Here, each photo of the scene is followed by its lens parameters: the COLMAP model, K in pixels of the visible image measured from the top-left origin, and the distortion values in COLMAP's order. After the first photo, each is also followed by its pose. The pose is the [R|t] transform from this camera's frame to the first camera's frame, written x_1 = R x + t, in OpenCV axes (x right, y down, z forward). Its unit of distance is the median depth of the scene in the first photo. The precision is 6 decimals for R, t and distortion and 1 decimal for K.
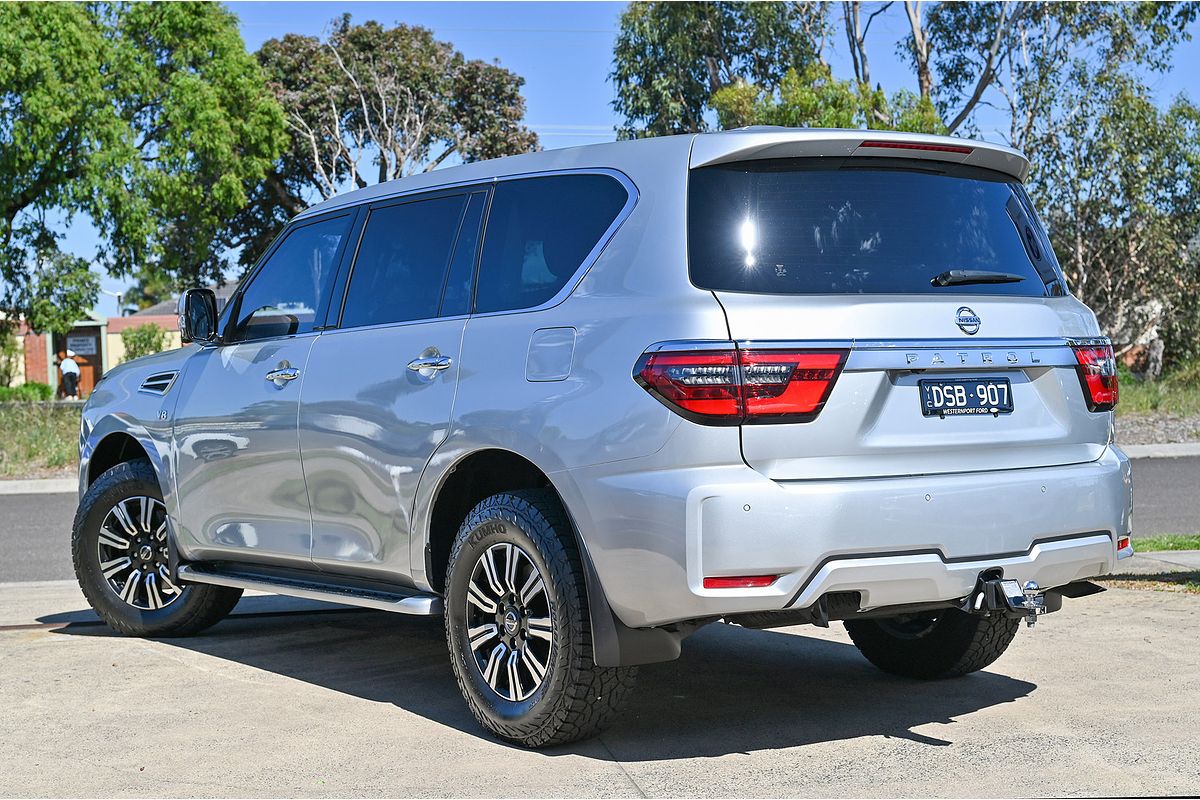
lens RADIAL K [[1911.8, 0, 602.7], [0, 1911.8, 395.7], [0, 0, 1]] dist [-0.034571, 0.000000]
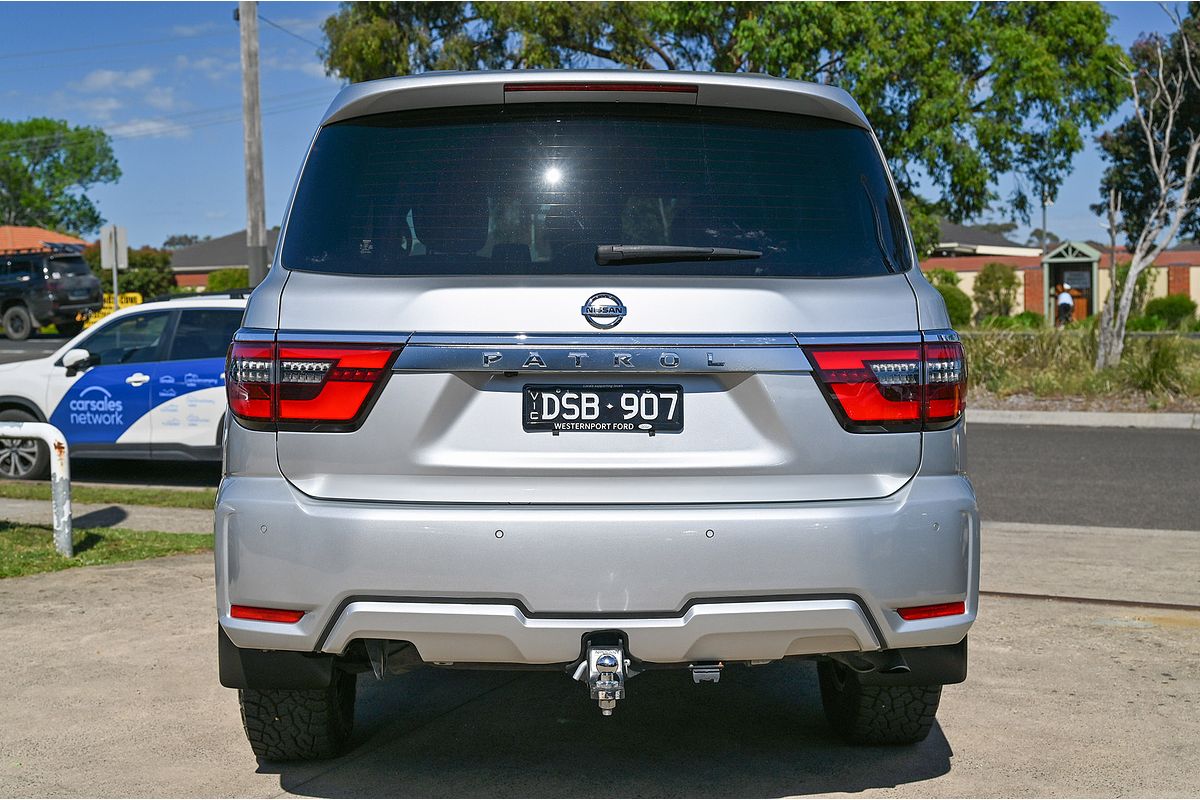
lens RADIAL K [[1733.7, 0, 595.7], [0, 1733.7, 407.5], [0, 0, 1]] dist [0.016156, 0.000000]
pose [[0.854387, 0.051627, -0.517067, 0.550198], [-0.026926, 0.998114, 0.055165, -0.038384], [0.518940, -0.033210, 0.854166, 0.387383]]
